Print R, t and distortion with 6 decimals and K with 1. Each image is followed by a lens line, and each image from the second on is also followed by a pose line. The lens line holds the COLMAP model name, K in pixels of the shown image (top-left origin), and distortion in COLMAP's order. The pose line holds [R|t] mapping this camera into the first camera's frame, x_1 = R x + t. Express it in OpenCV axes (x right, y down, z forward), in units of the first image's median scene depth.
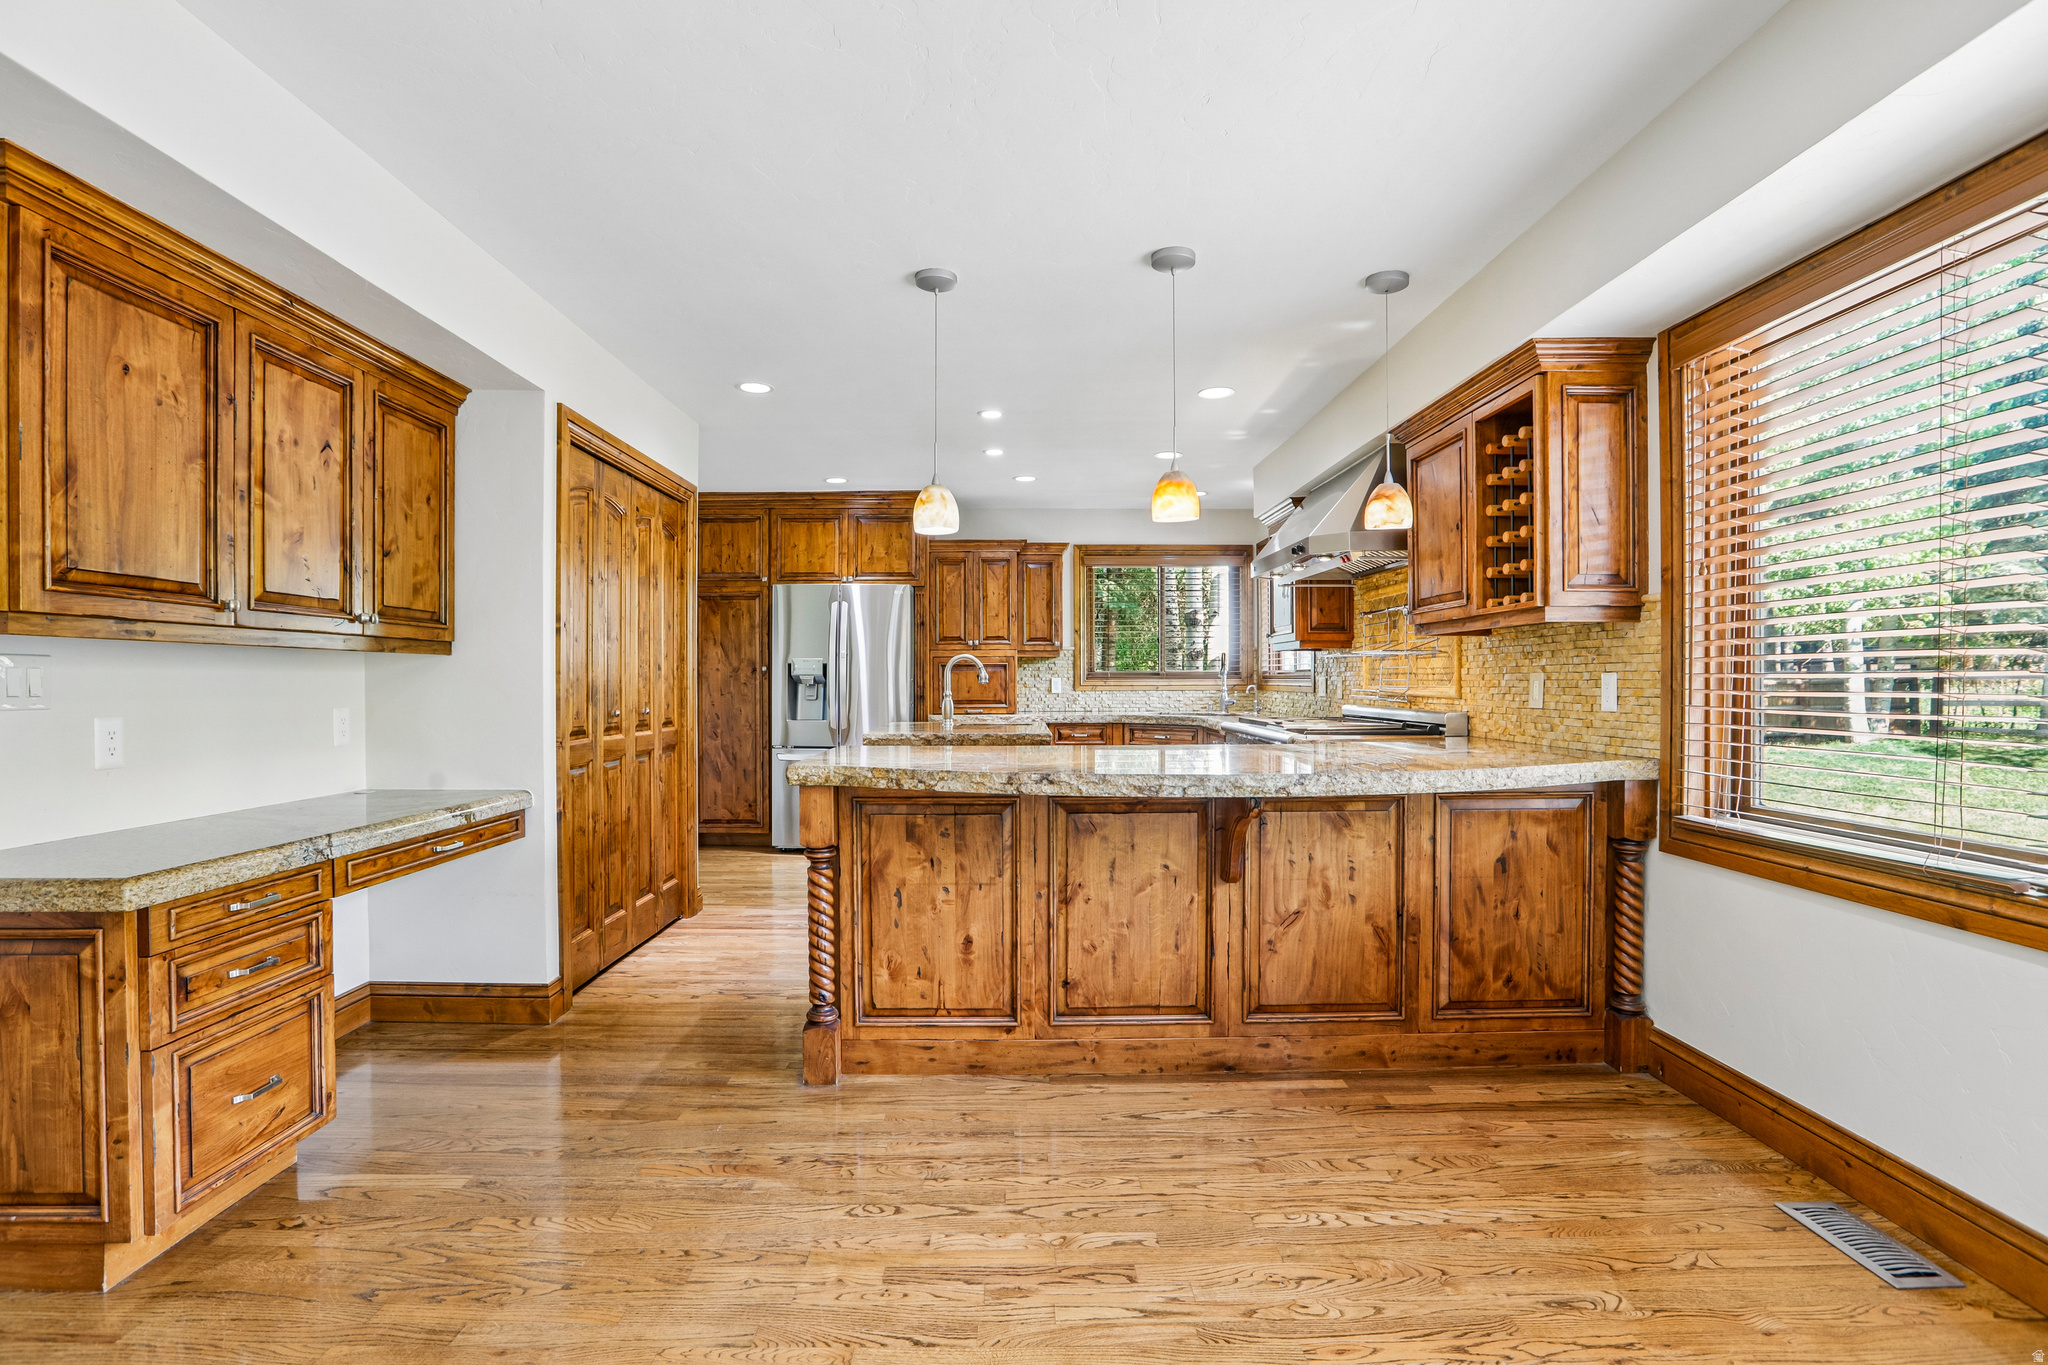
lens RADIAL K [[947.7, 0, 1026.2], [0, 947.7, 693.2], [0, 0, 1]] dist [-0.034858, 0.000817]
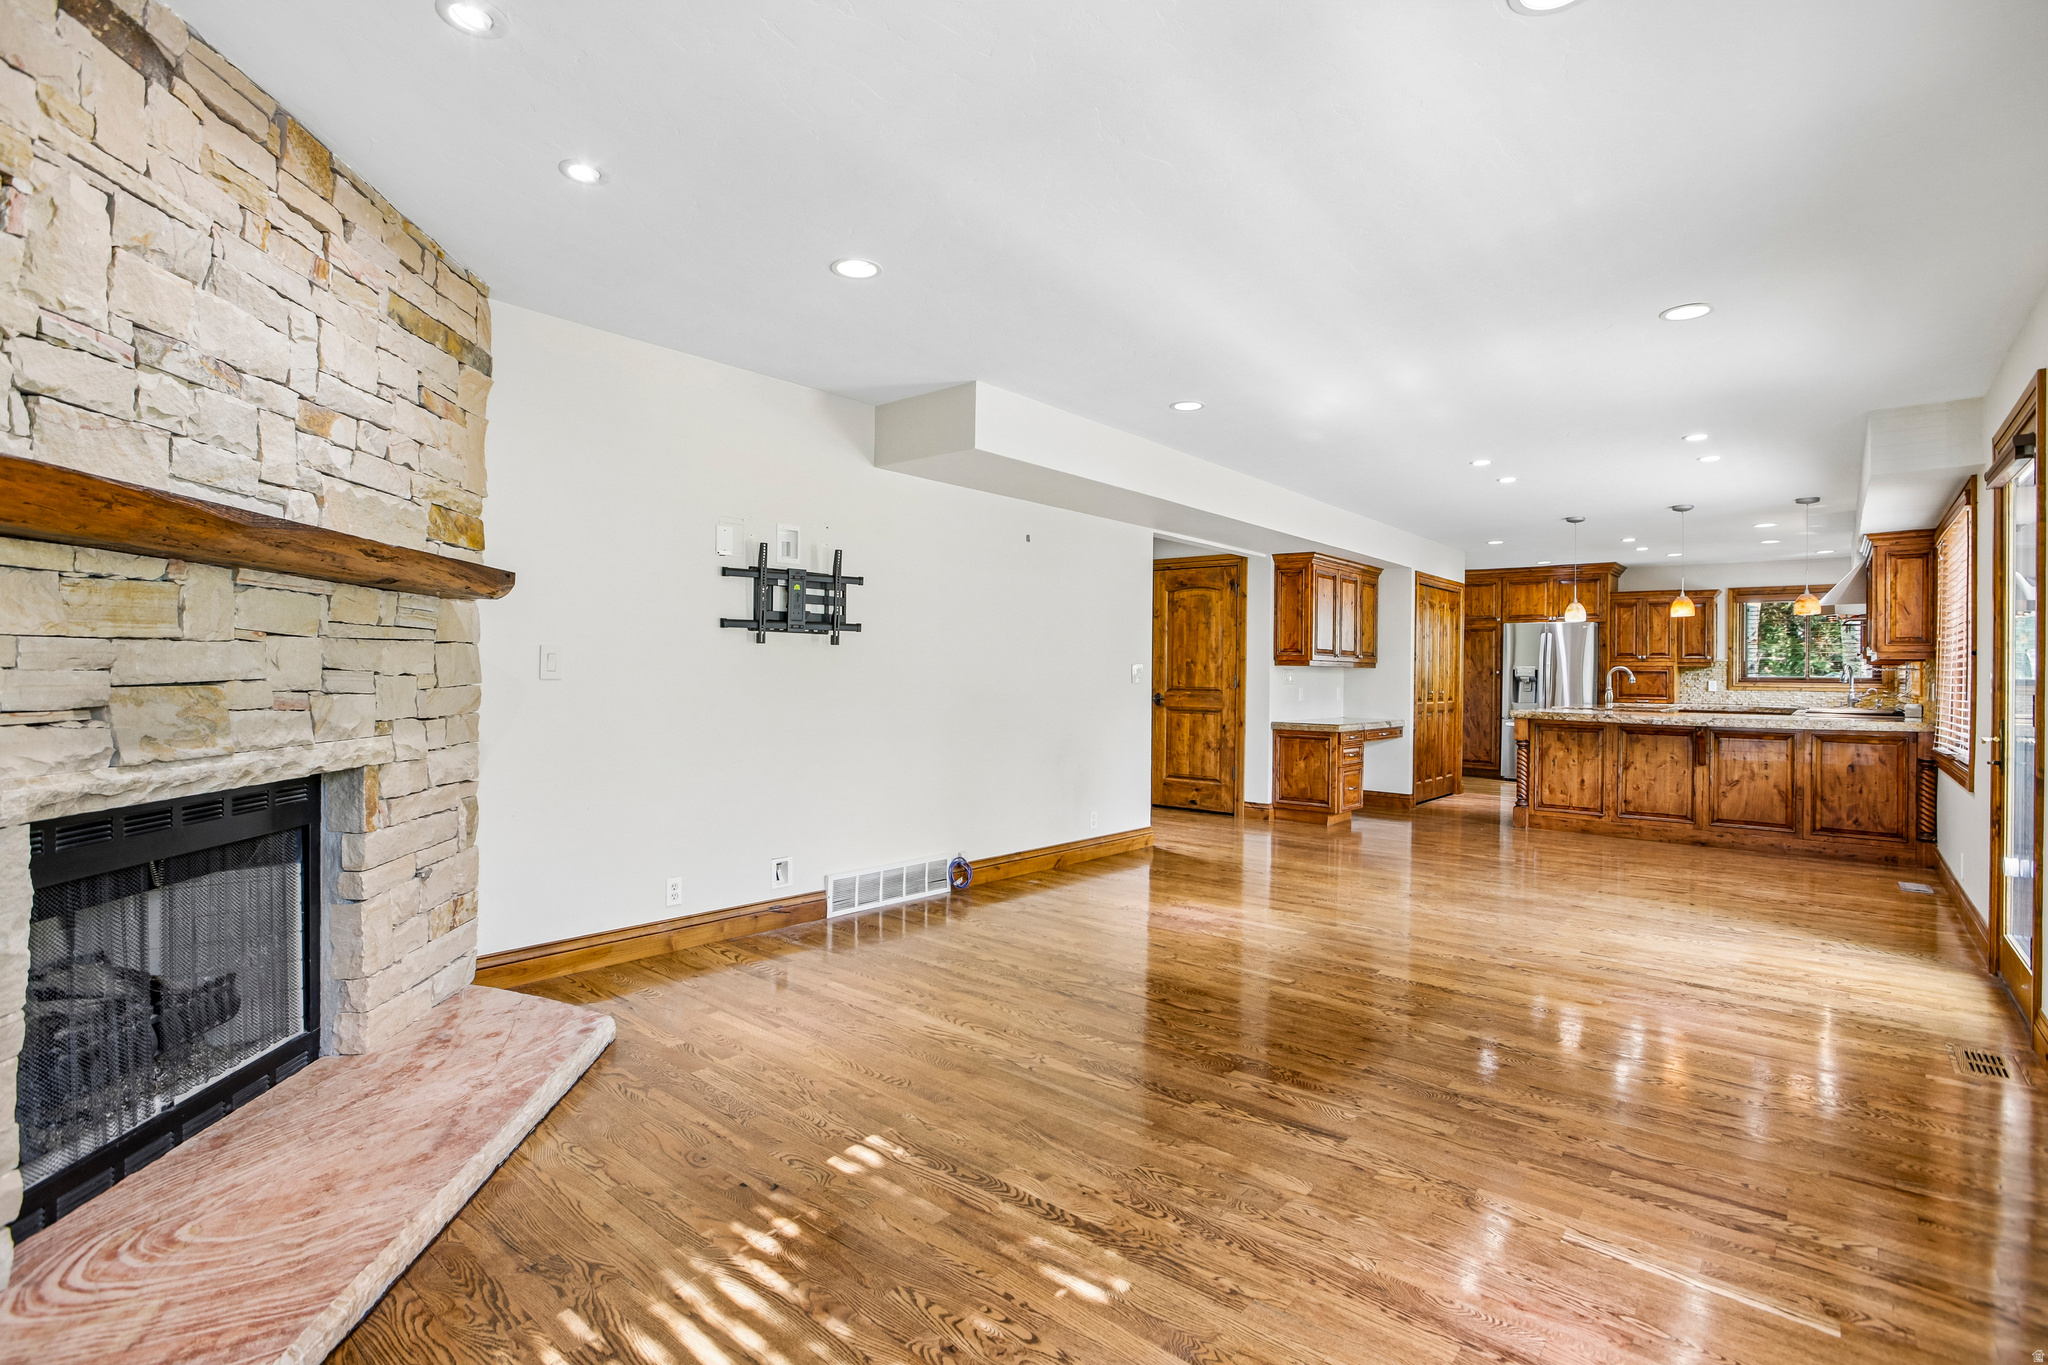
lens RADIAL K [[971.1, 0, 1000.3], [0, 971.1, 663.4], [0, 0, 1]] dist [-0.060865, 0.025195]
pose [[0.736466, 0.006395, -0.676444, 0.523763], [-0.024780, 0.999539, -0.017529, 0.023738], [0.676020, 0.029672, 0.736285, -2.005747]]
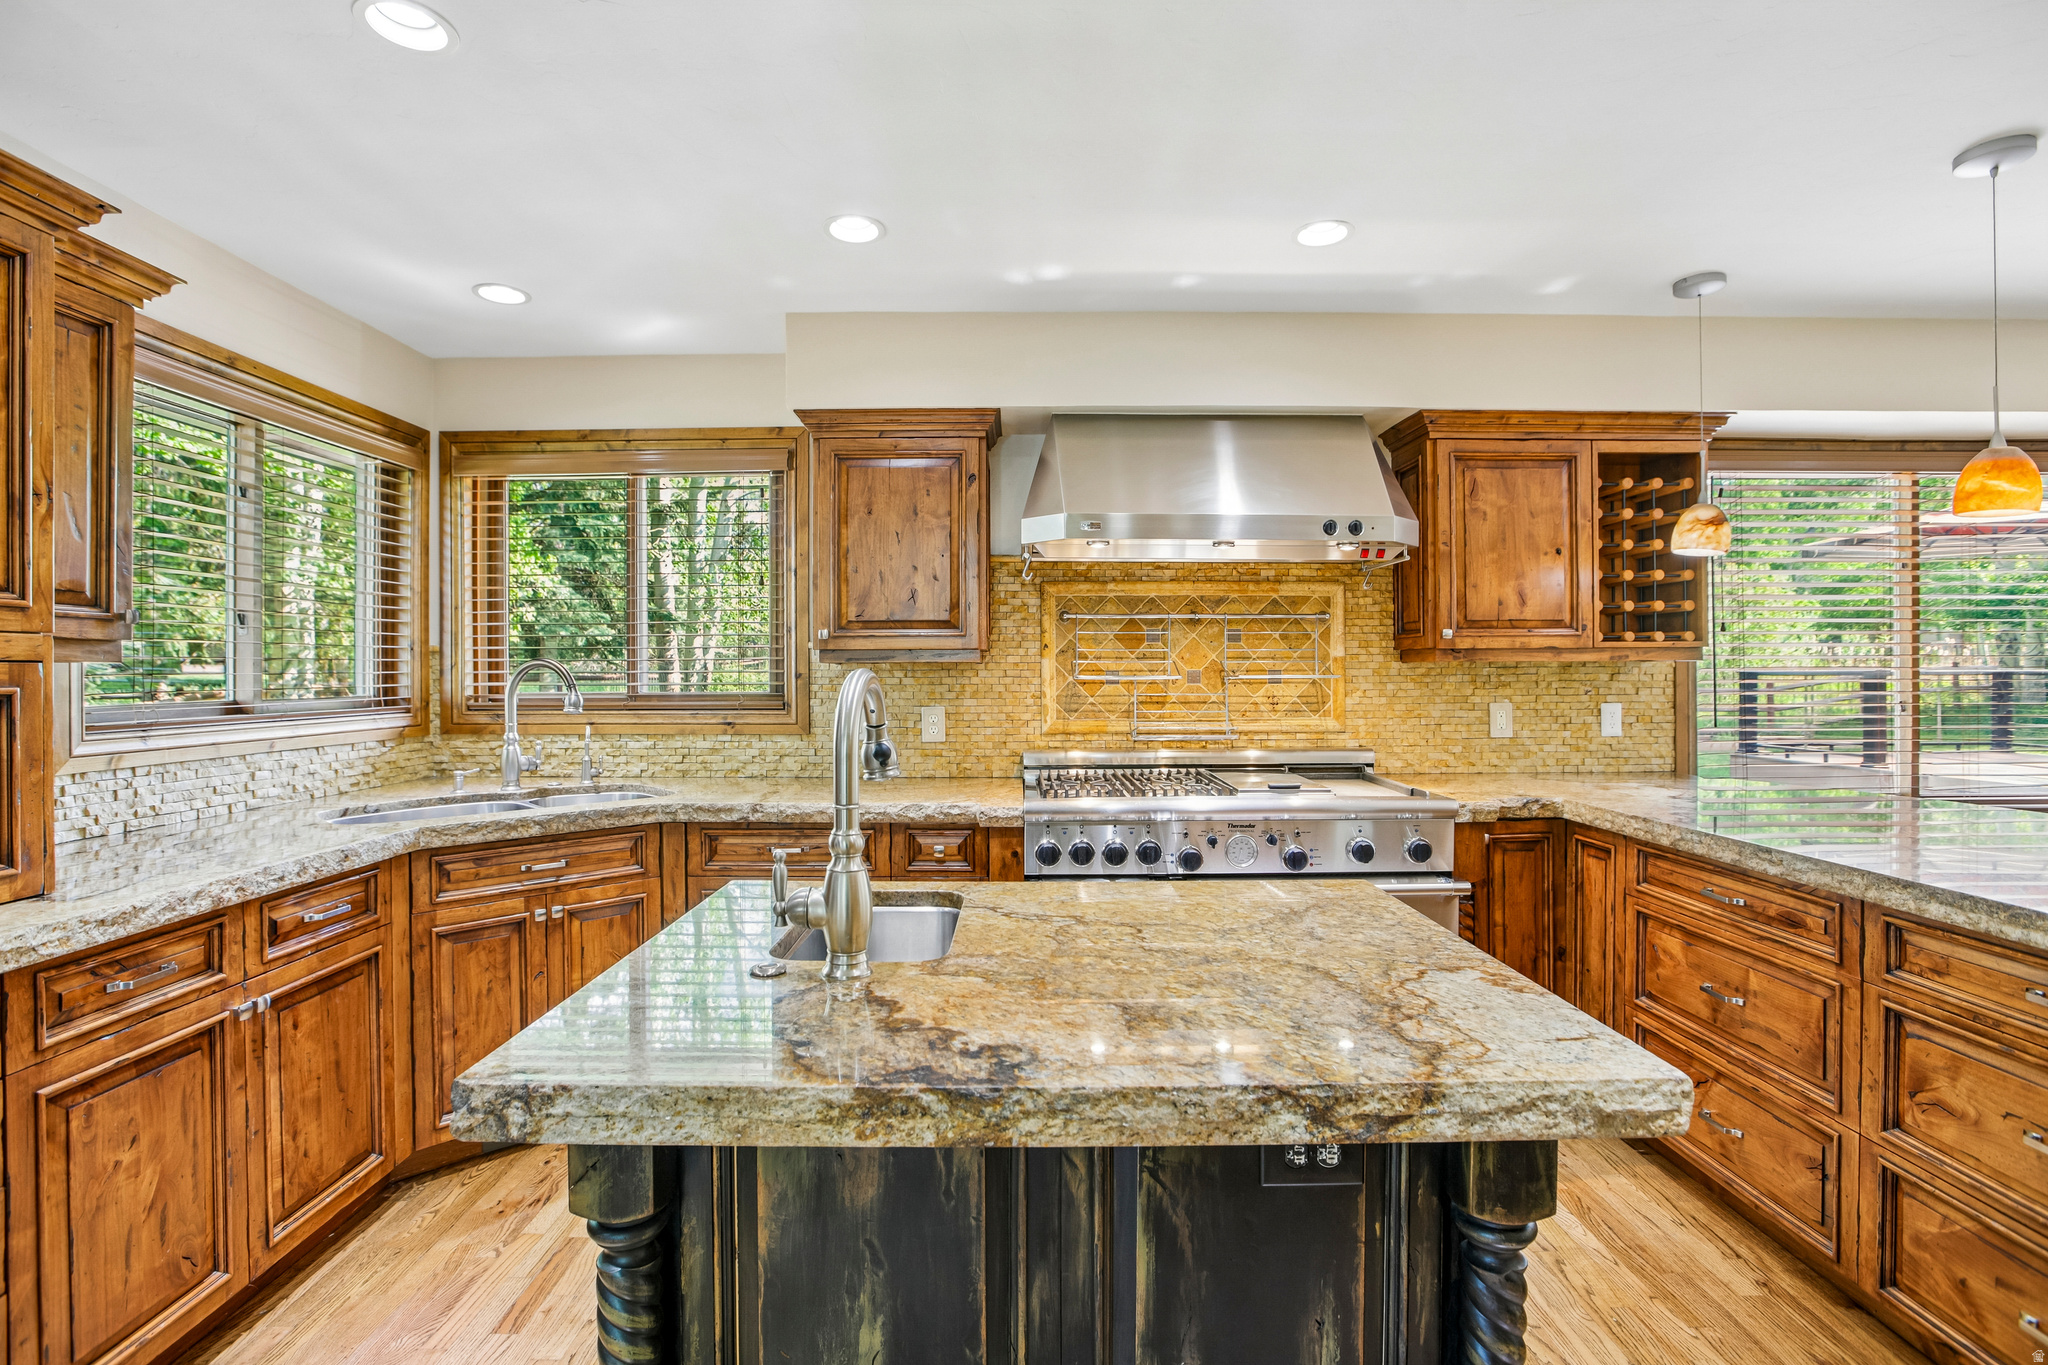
lens RADIAL K [[969.4, 0, 1017.2], [0, 969.4, 671.8], [0, 0, 1]] dist [-0.067946, 0.038936]
pose [[0.015455, 0.002689, 0.999877, -0.595938], [0.017669, 0.999840, -0.002962, -0.073249], [-0.999724, 0.017713, 0.015405, 1.789272]]
